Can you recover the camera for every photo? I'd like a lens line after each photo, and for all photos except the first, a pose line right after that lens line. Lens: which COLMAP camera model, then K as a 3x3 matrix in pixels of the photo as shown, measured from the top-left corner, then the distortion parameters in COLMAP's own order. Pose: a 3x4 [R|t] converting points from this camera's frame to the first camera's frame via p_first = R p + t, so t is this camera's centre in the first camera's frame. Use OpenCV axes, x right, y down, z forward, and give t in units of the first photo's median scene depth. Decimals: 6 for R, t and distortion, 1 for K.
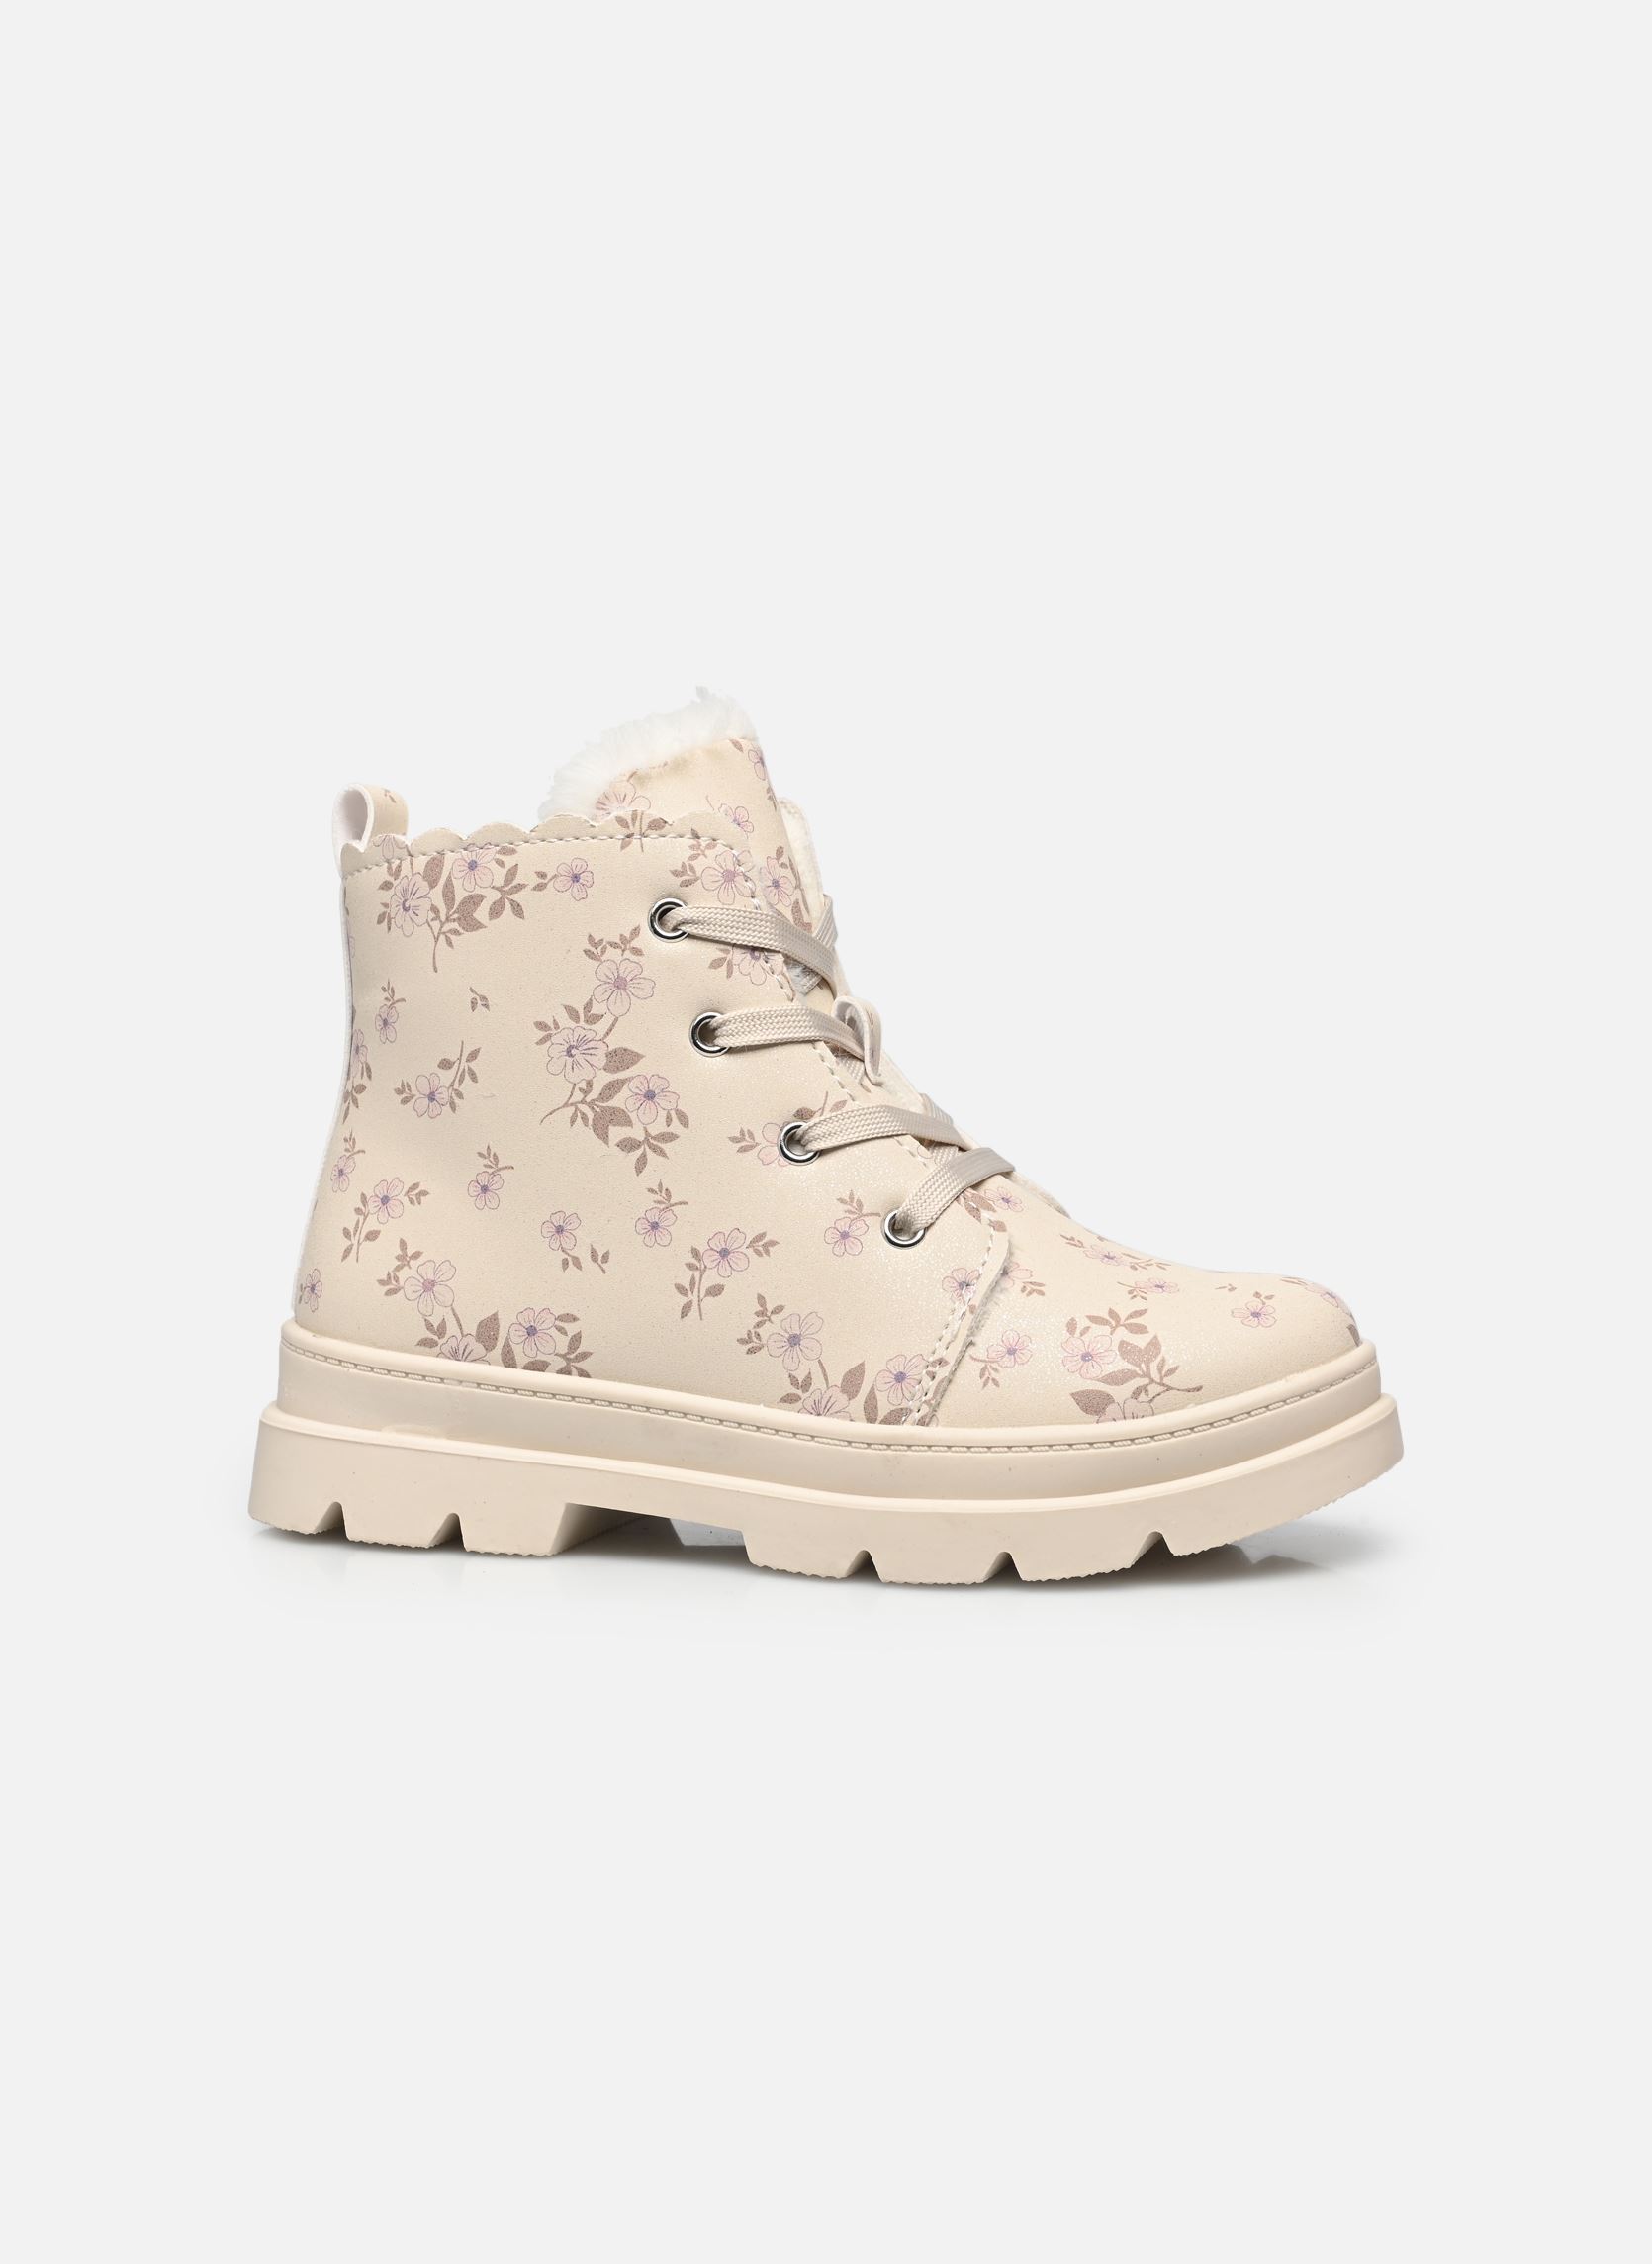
lens RADIAL K [[7295.4, 0, 826.5], [0, 7295.4, 1133.1], [0, 0, 1]] dist [-0.101745, 0.000000]
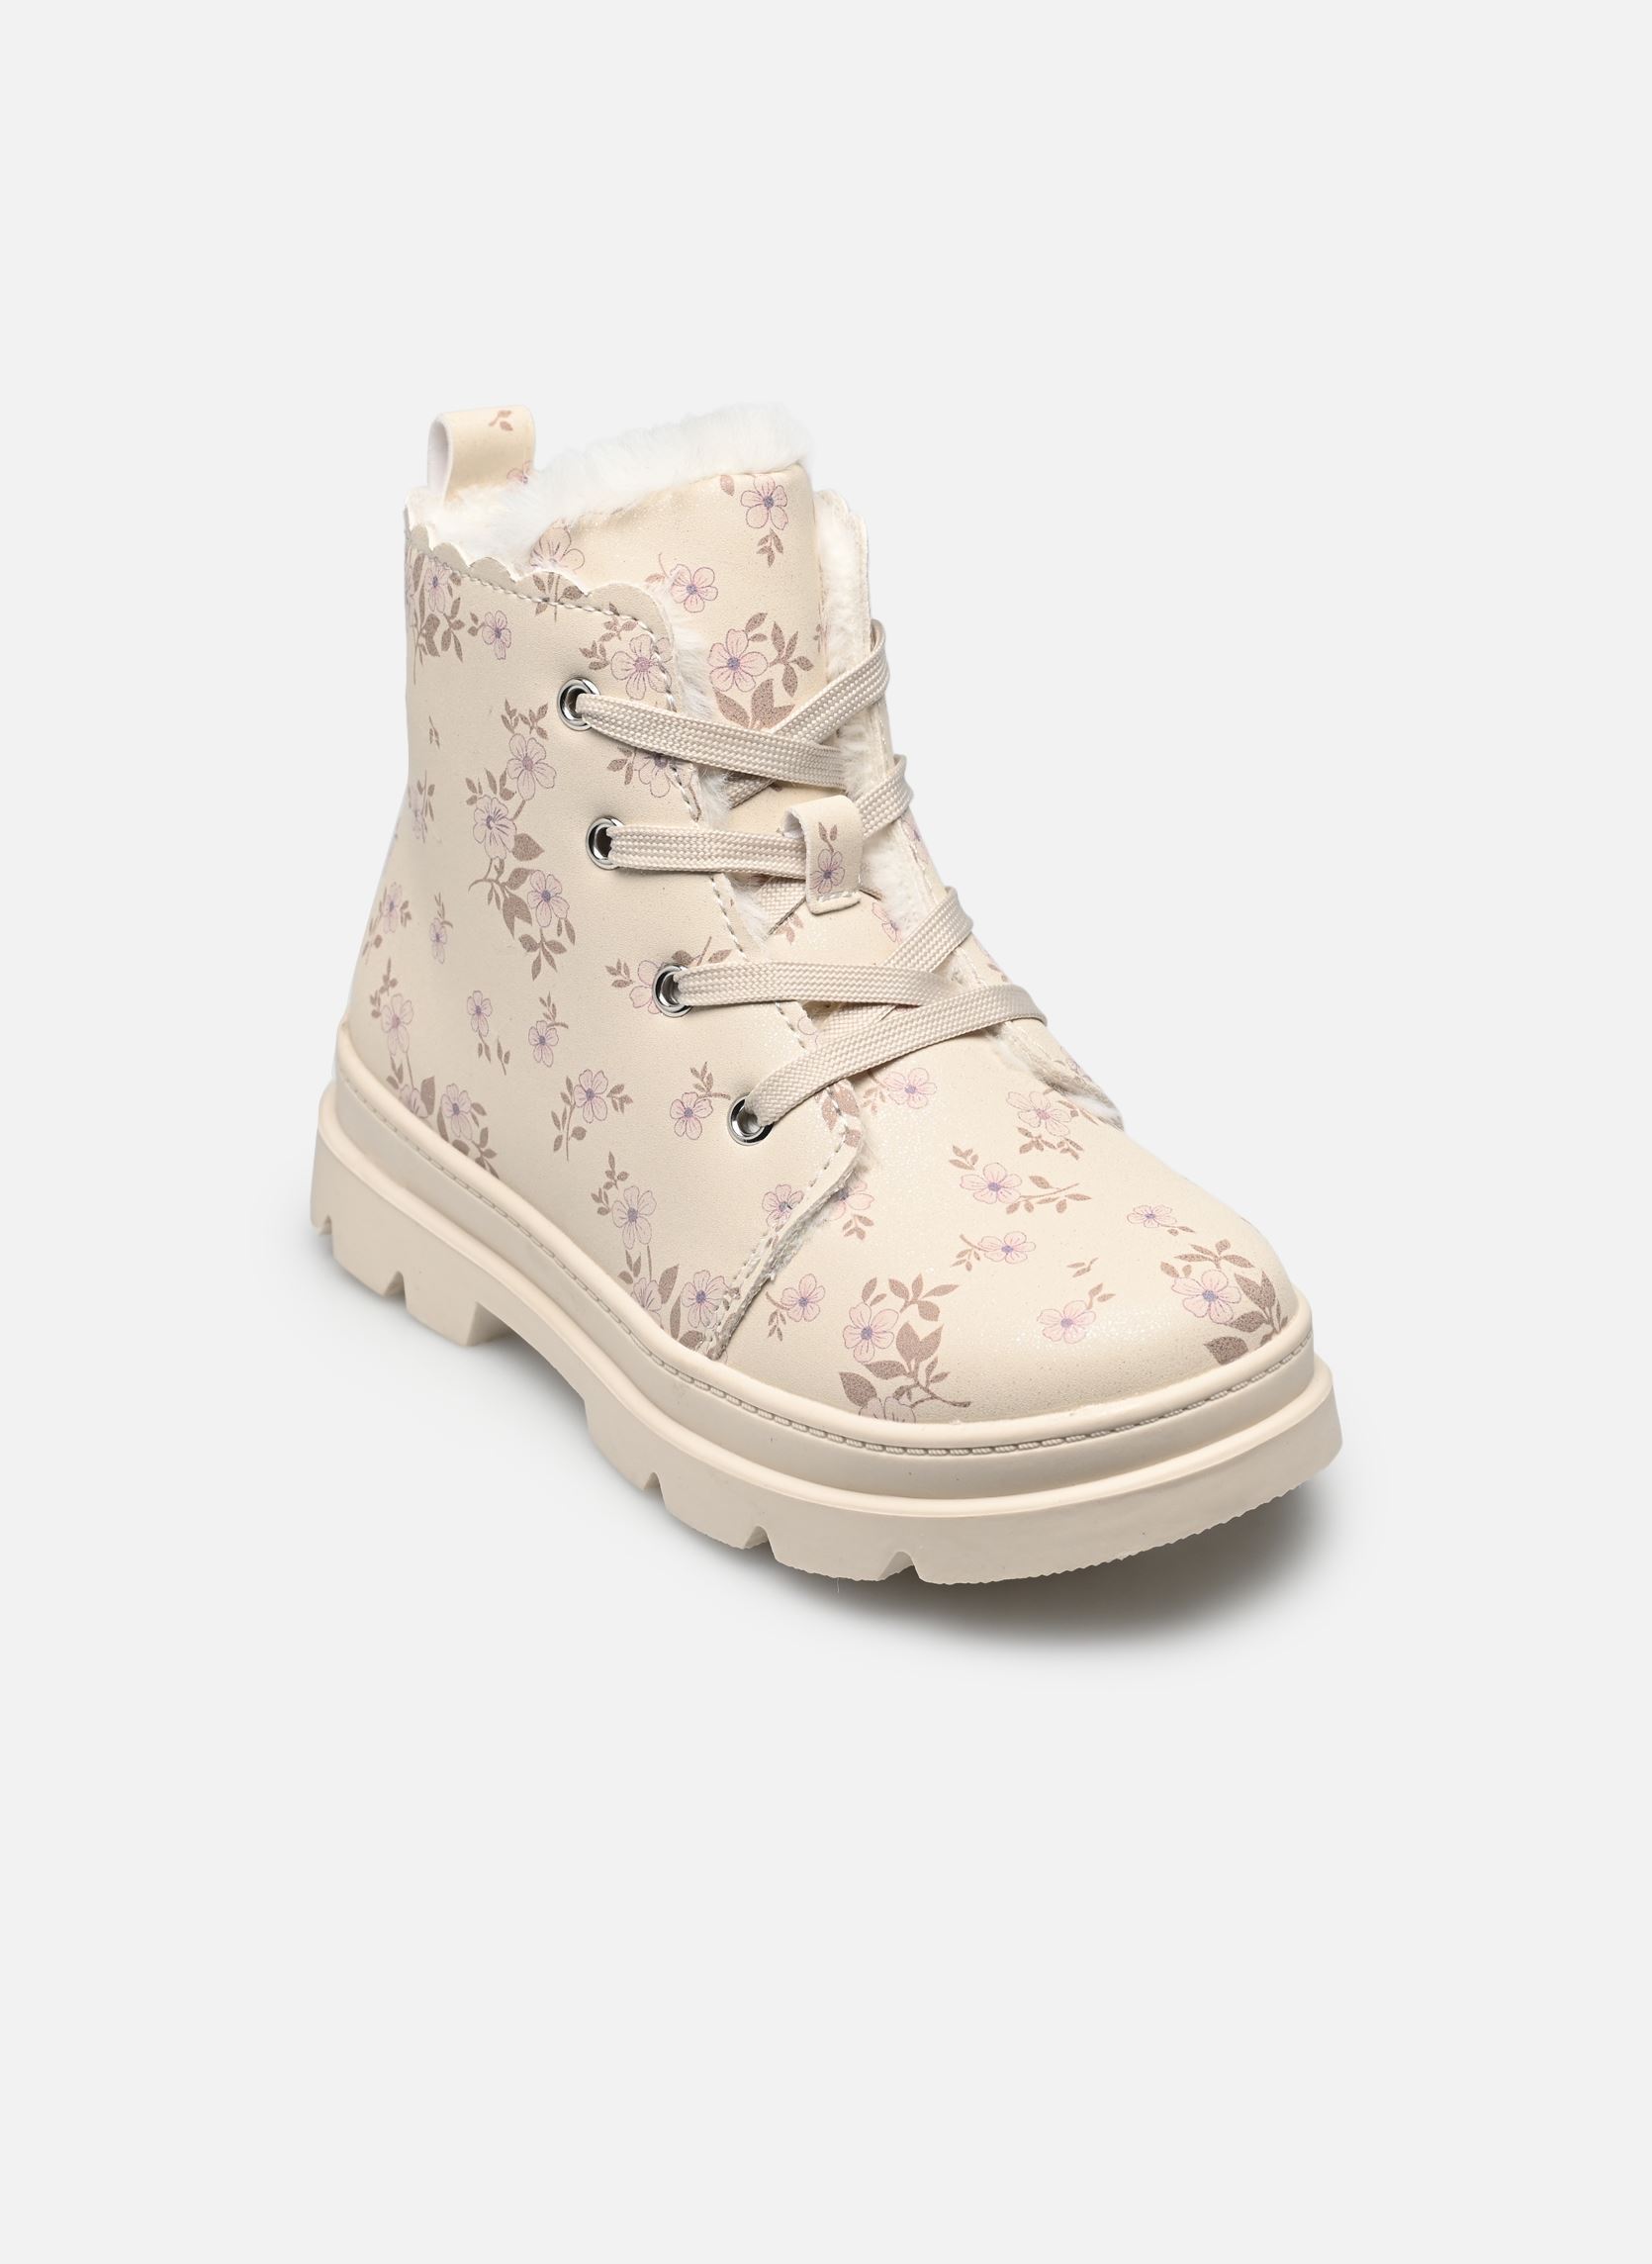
lens RADIAL K [[7295.4, 0, 825.8], [0, 7295.4, 1130.1], [0, 0, 1]] dist [-0.101745, 0.000000]
pose [[0.818832, 0.230834, -0.525576, 0.464808], [-0.038836, 0.935763, 0.350484, -0.284131], [0.572718, -0.266576, 0.775197, 0.338975]]
